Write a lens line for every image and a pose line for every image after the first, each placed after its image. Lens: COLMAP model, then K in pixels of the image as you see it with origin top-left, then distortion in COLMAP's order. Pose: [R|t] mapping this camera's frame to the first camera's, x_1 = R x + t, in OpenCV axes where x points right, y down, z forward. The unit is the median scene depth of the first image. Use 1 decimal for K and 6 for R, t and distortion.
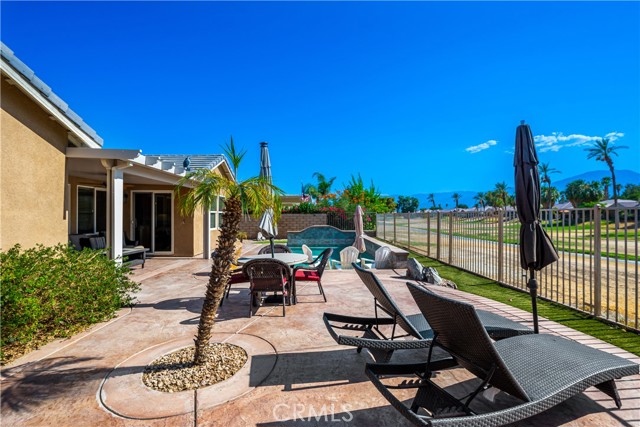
lens RADIAL K [[296.2, 0, 323.1], [0, 296.2, 214.5], [0, 0, 1]] dist [0.000241, 0.000174]
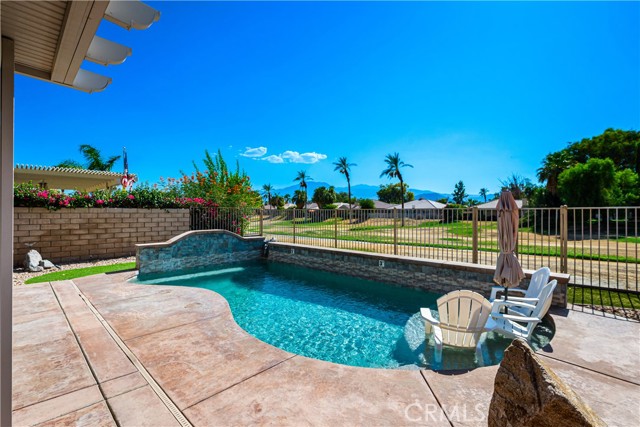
lens RADIAL K [[296.0, 0, 321.2], [0, 296.0, 215.8], [0, 0, 1]] dist [-0.000923, -0.000064]
pose [[0.717690, 0.000512, 0.696363, -0.098950], [-0.007860, 0.999942, 0.007365, 0.002064], [-0.696319, -0.010759, 0.717652, 0.192752]]
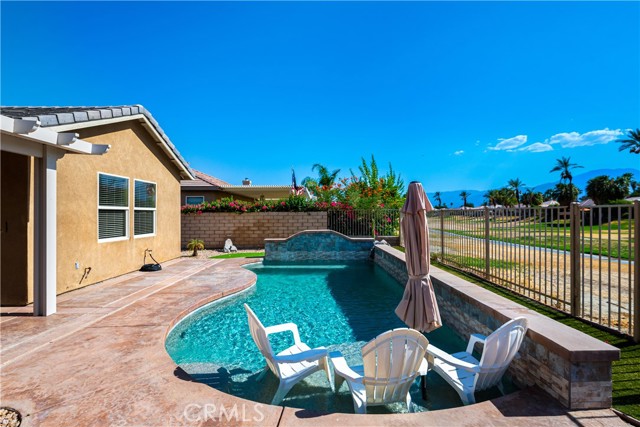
lens RADIAL K [[296.0, 0, 321.2], [0, 296.0, 215.8], [0, 0, 1]] dist [-0.000923, -0.000064]
pose [[0.999843, -0.000772, -0.017714, 0.004780], [0.000909, 0.999970, 0.007716, 0.000590], [0.017708, -0.007731, 0.999813, 0.151470]]
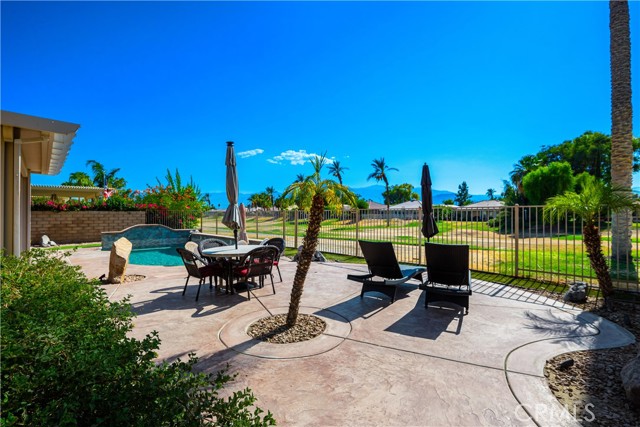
lens RADIAL K [[296.0, 0, 316.9], [0, 296.0, 216.1], [0, 0, 1]] dist [0.001922, 0.000262]
pose [[0.753919, 0.001003, 0.656966, -0.087484], [-0.005121, 0.999977, 0.004350, 0.002292], [-0.656947, -0.006644, 0.753907, -0.001625]]
